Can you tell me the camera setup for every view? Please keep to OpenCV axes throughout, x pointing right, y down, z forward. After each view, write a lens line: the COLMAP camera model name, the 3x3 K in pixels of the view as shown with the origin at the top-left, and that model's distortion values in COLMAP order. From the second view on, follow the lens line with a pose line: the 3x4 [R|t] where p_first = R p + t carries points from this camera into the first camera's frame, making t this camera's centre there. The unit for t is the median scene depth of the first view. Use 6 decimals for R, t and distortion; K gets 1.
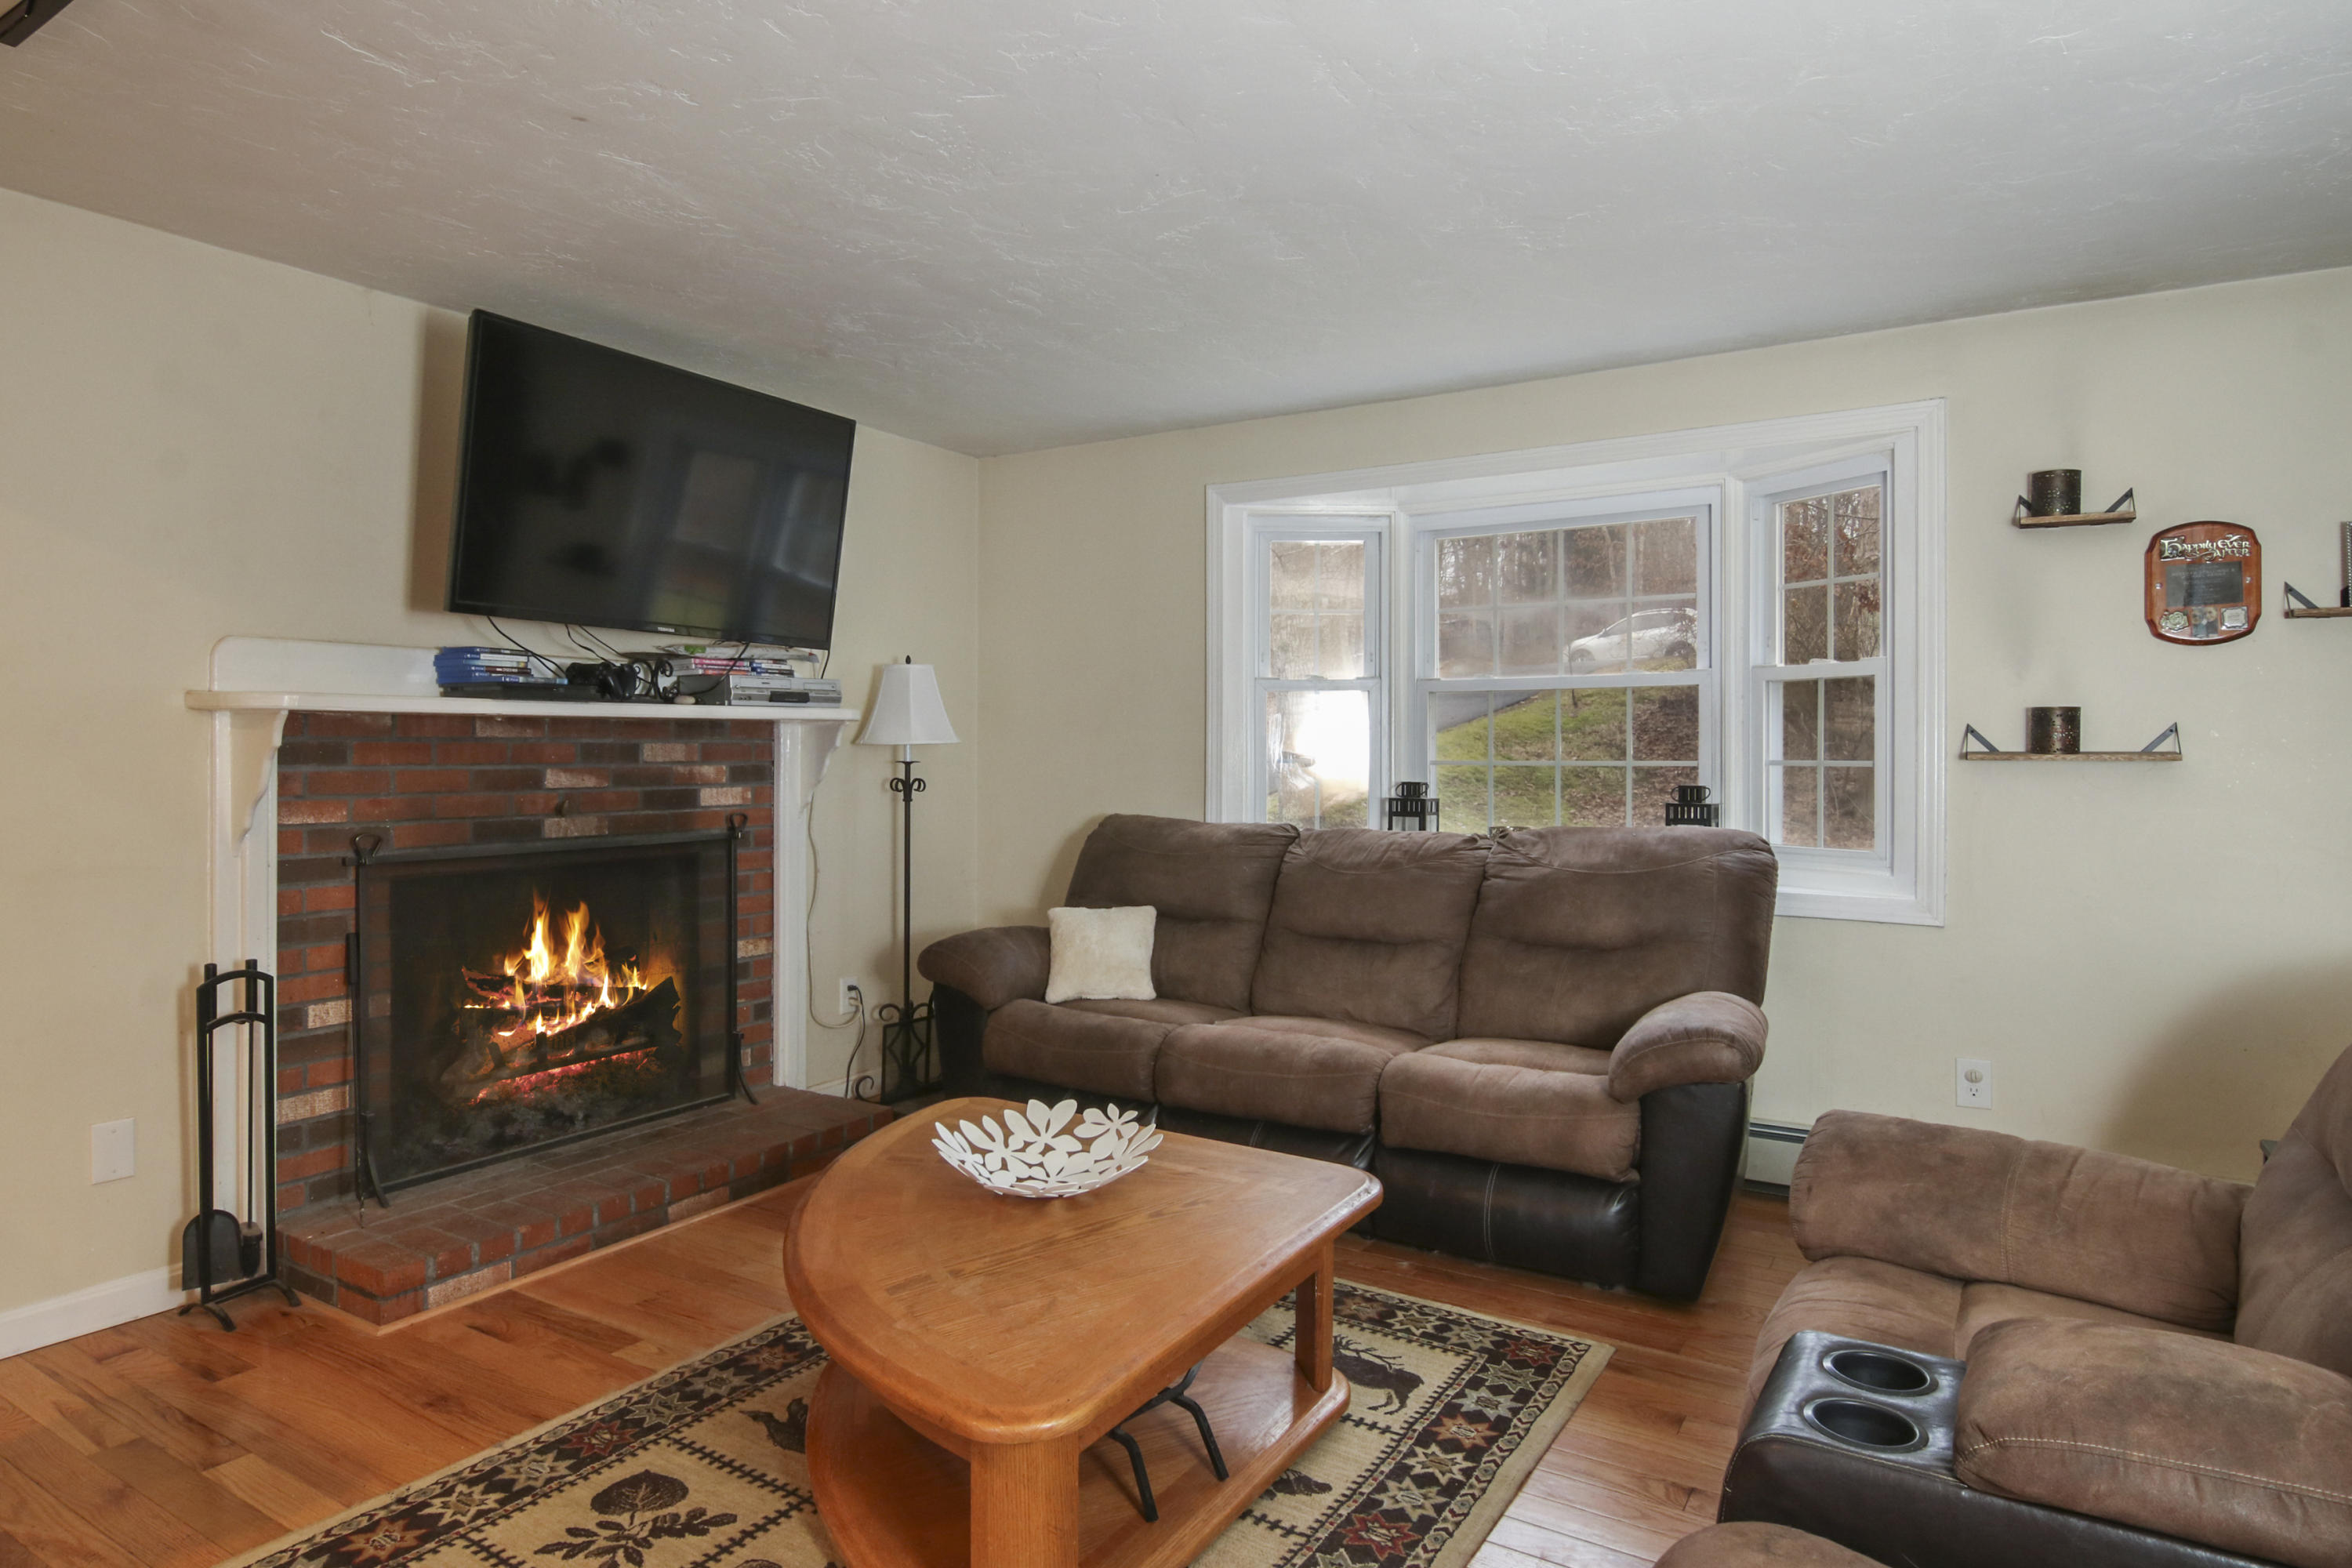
lens RADIAL K [[1361.4, 0, 1154.4], [0, 1361.4, 776.2], [0, 0, 1]] dist [-0.003179, -0.001835]
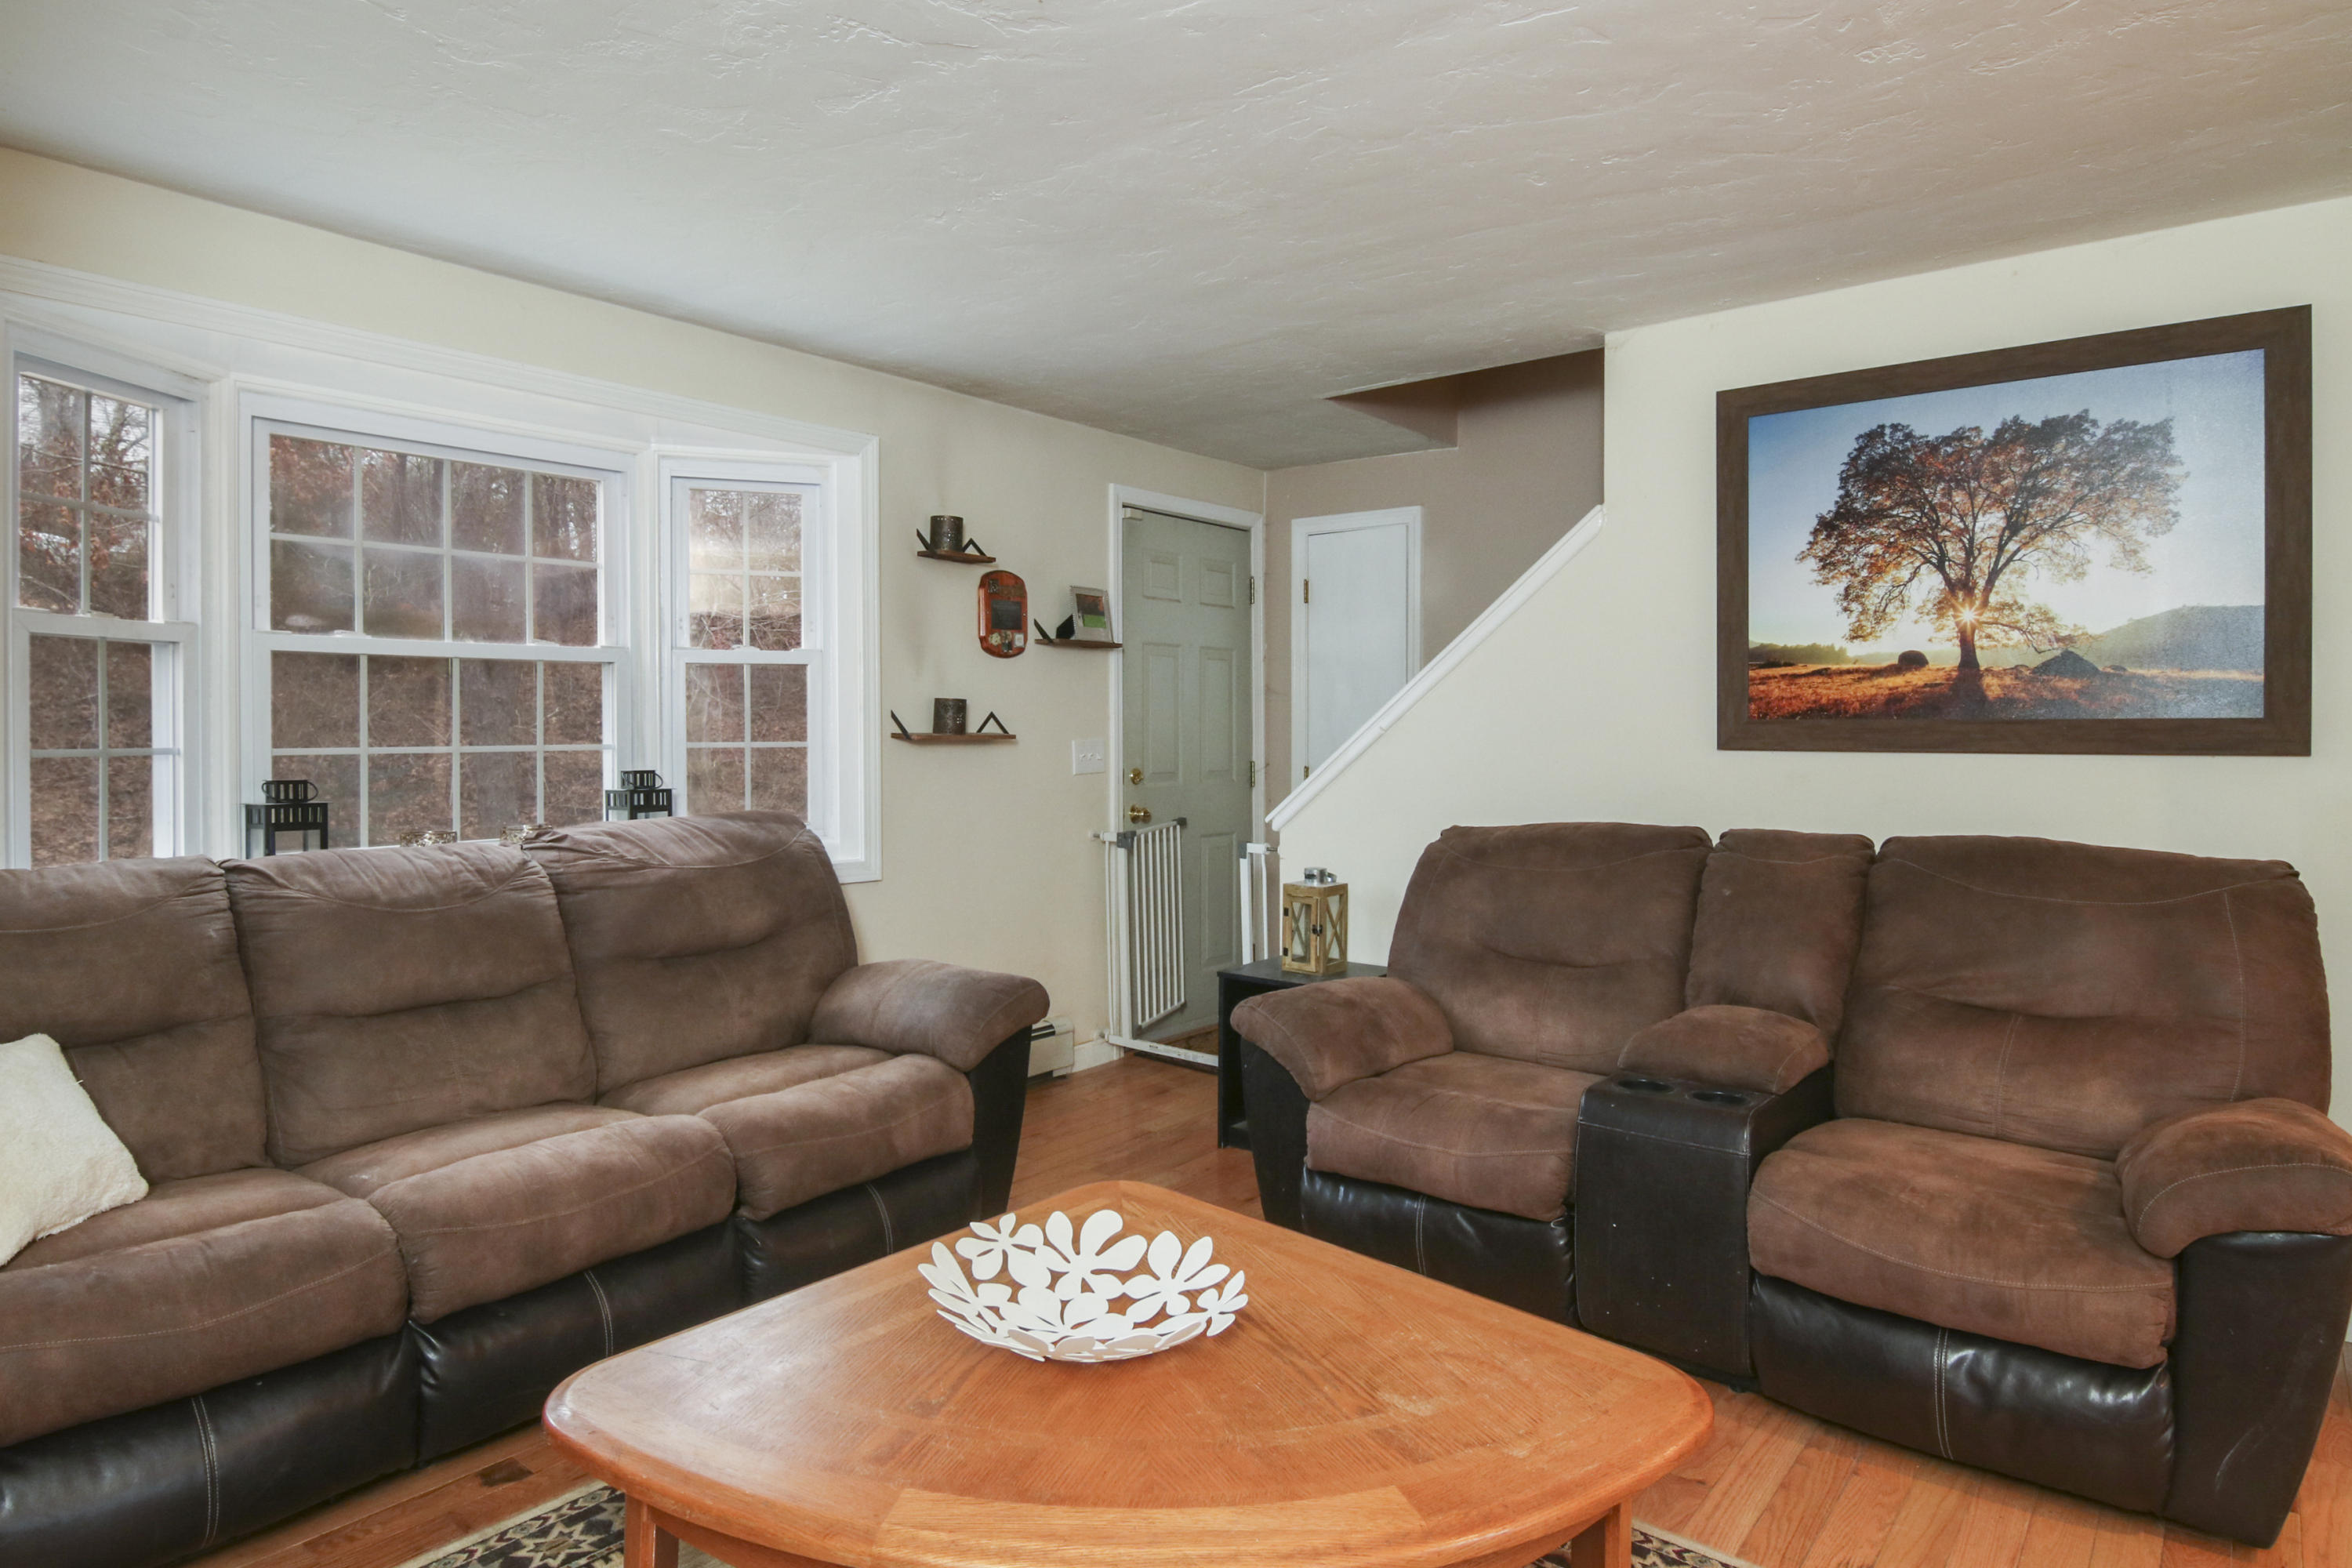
lens RADIAL K [[1338.0, 0, 1145.6], [0, 1338.0, 739.8], [0, 0, 1]] dist [-0.005224, -0.012125]
pose [[0.132785, -0.012908, 0.991061, -0.599311], [0.021607, 0.999715, 0.010126, -0.020162], [-0.990909, 0.020070, 0.133026, 0.663496]]
